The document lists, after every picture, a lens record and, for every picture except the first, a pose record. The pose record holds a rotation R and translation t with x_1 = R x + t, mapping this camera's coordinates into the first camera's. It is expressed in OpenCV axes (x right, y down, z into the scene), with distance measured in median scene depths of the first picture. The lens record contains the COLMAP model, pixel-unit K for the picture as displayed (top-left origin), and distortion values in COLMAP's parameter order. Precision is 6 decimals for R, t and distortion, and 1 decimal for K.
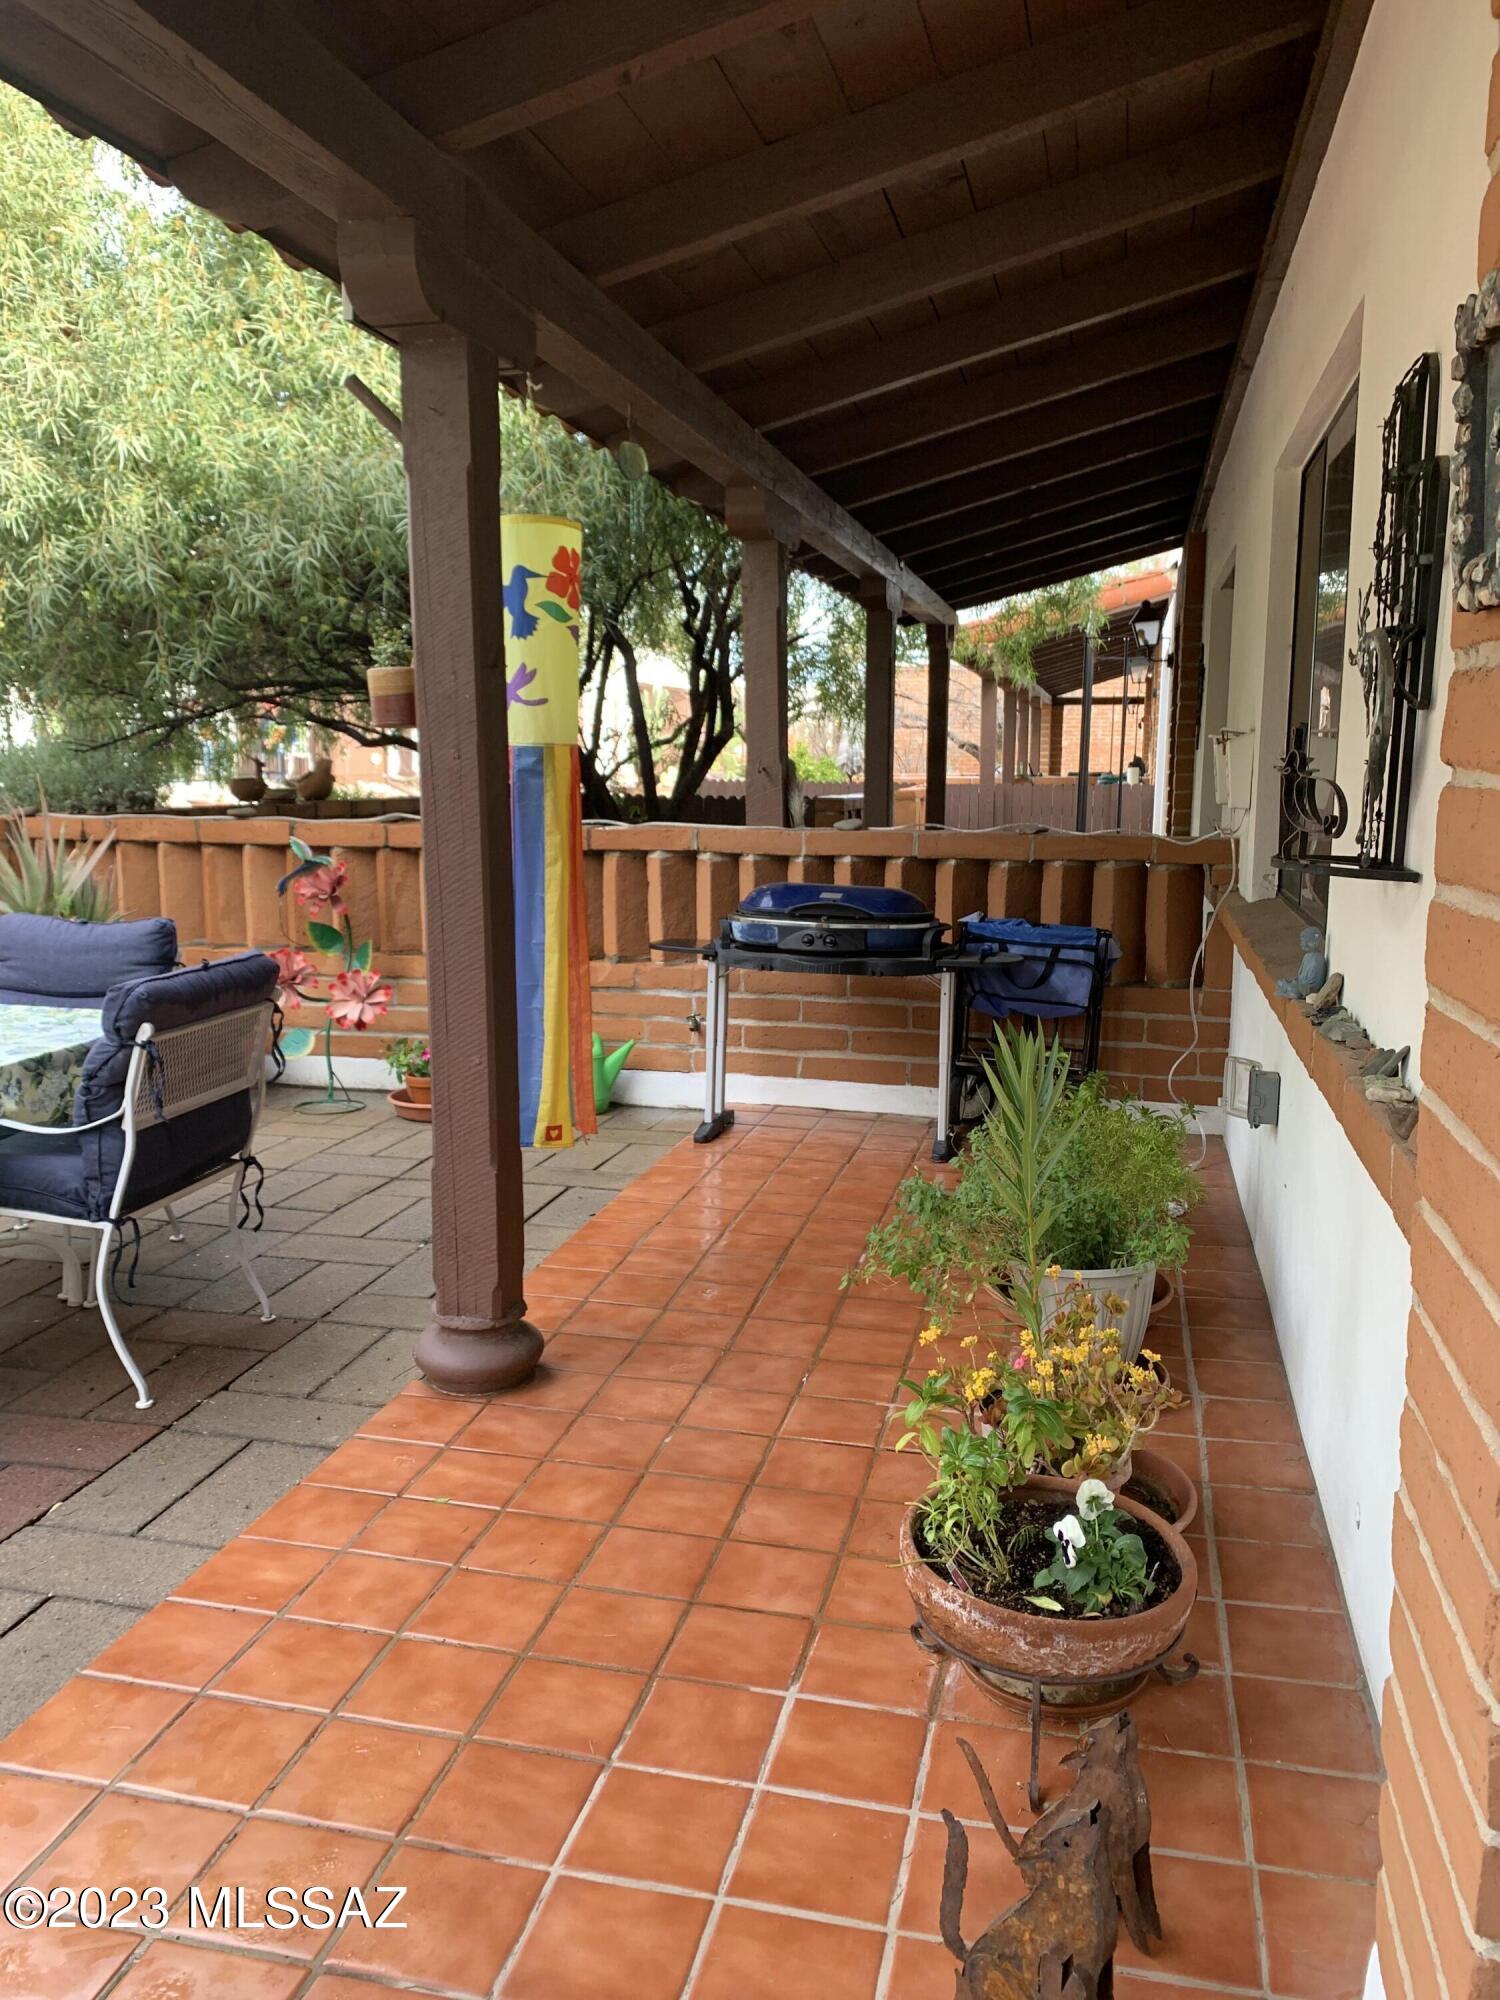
lens RADIAL K [[1522.1, 0, 747.4], [0, 1522.1, 1001.8], [0, 0, 1]] dist [0.029425, -0.028699]
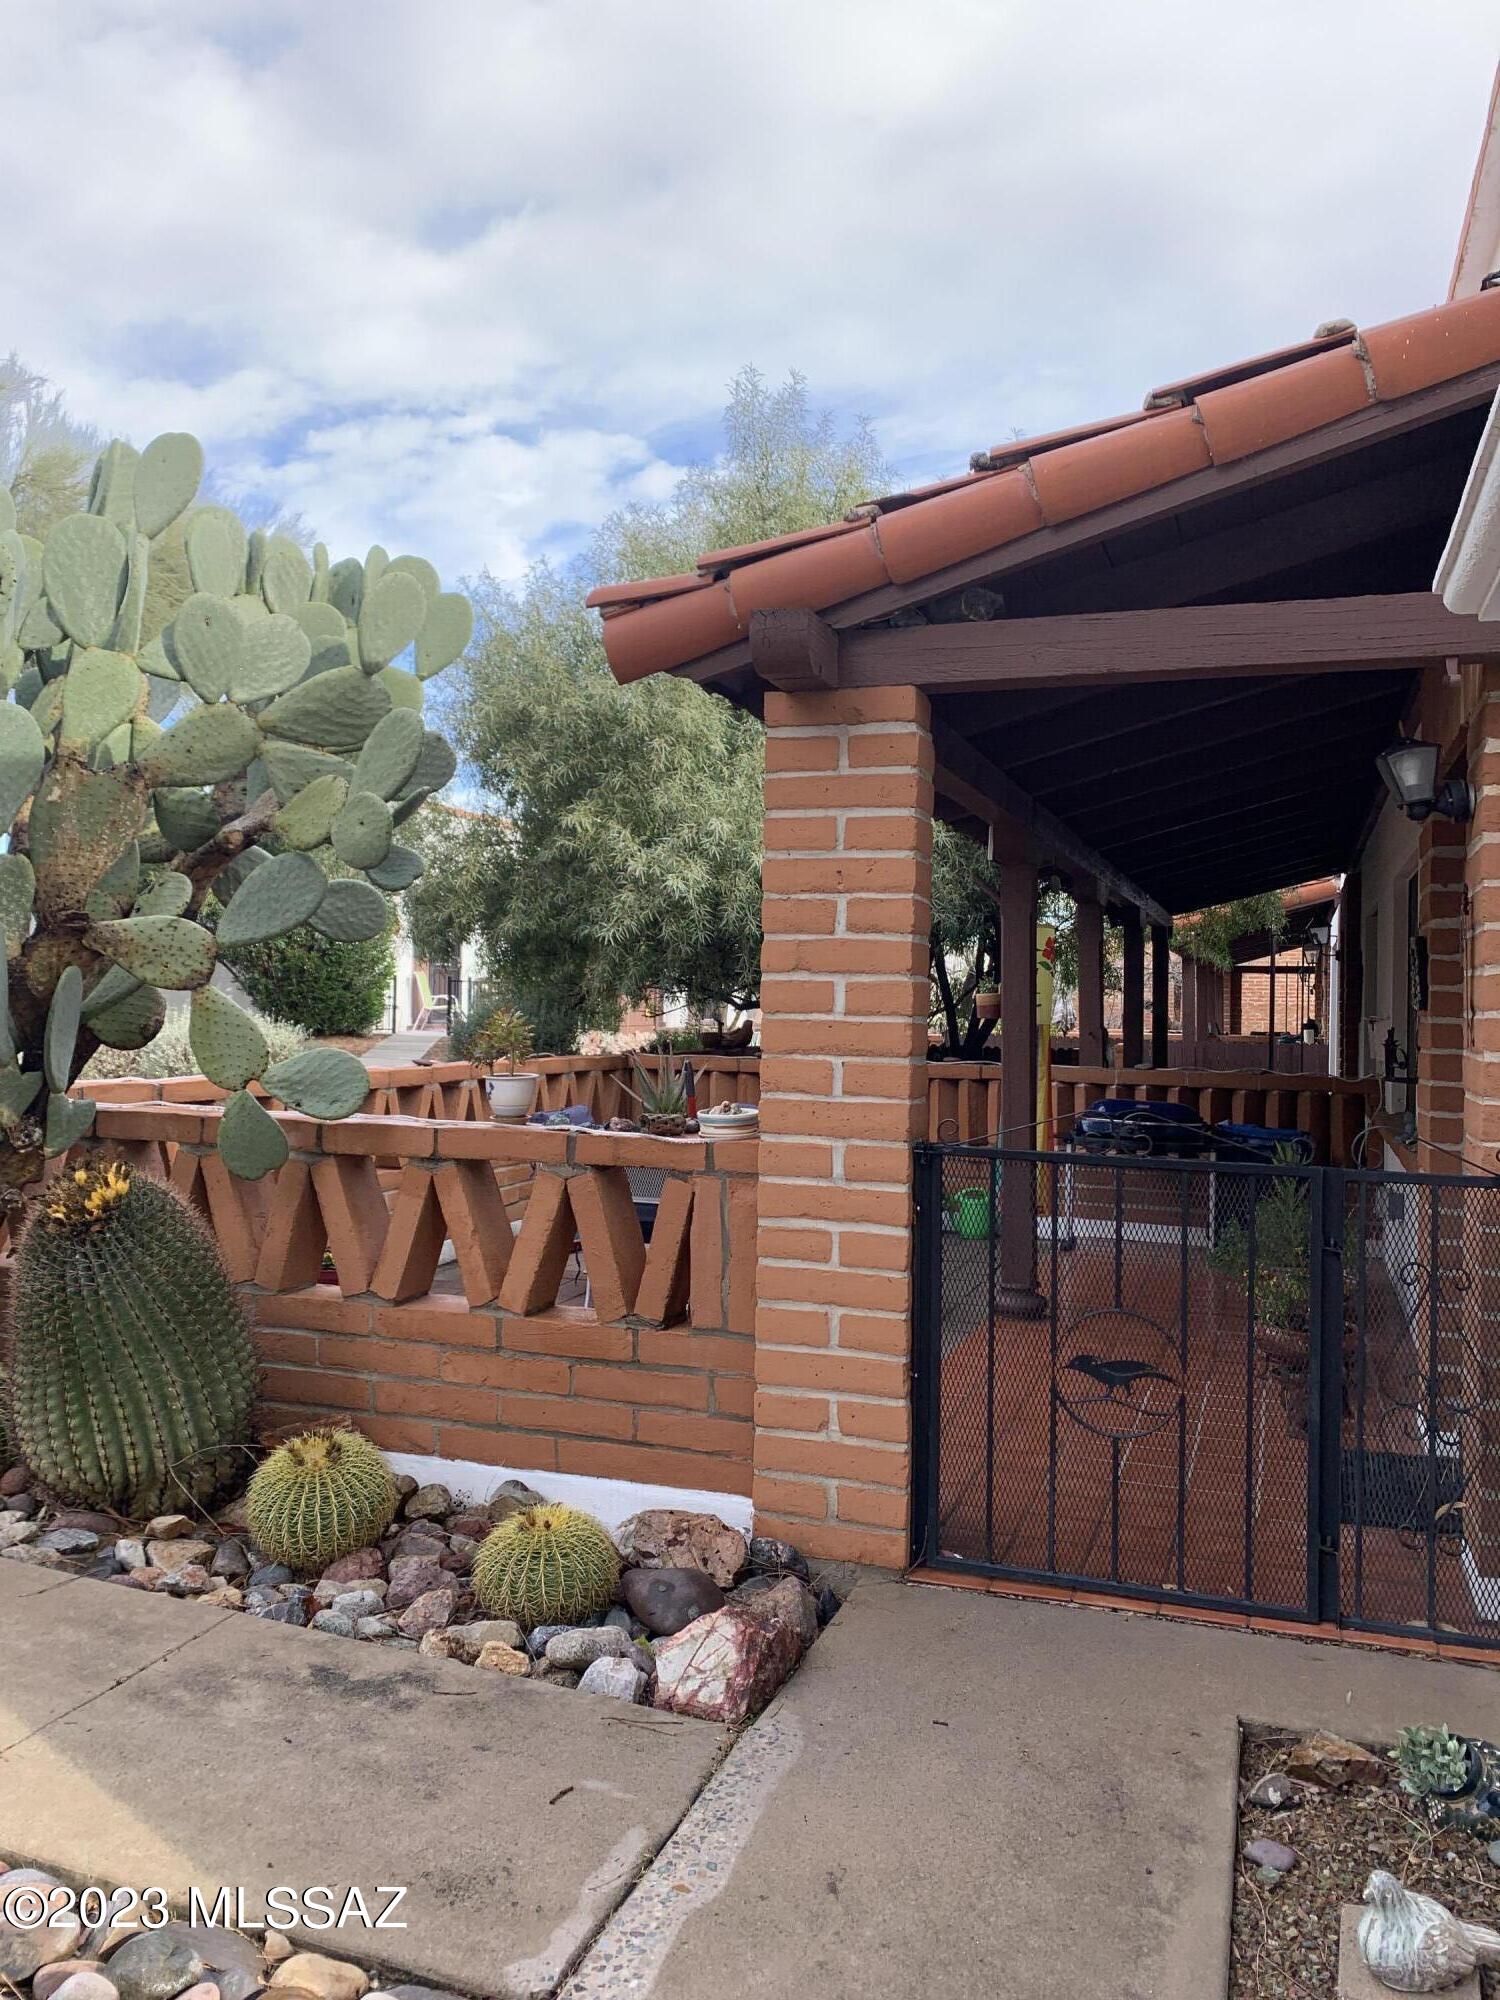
lens RADIAL K [[1522.1, 0, 720.0], [0, 1522.1, 978.9], [0, 0, 1]] dist [0.029425, -0.028699]
pose [[0.992911, 0.010267, -0.118415, -0.110500], [-0.030987, 0.984171, -0.174493, 0.053467], [0.114749, 0.176926, 0.977512, -0.398872]]
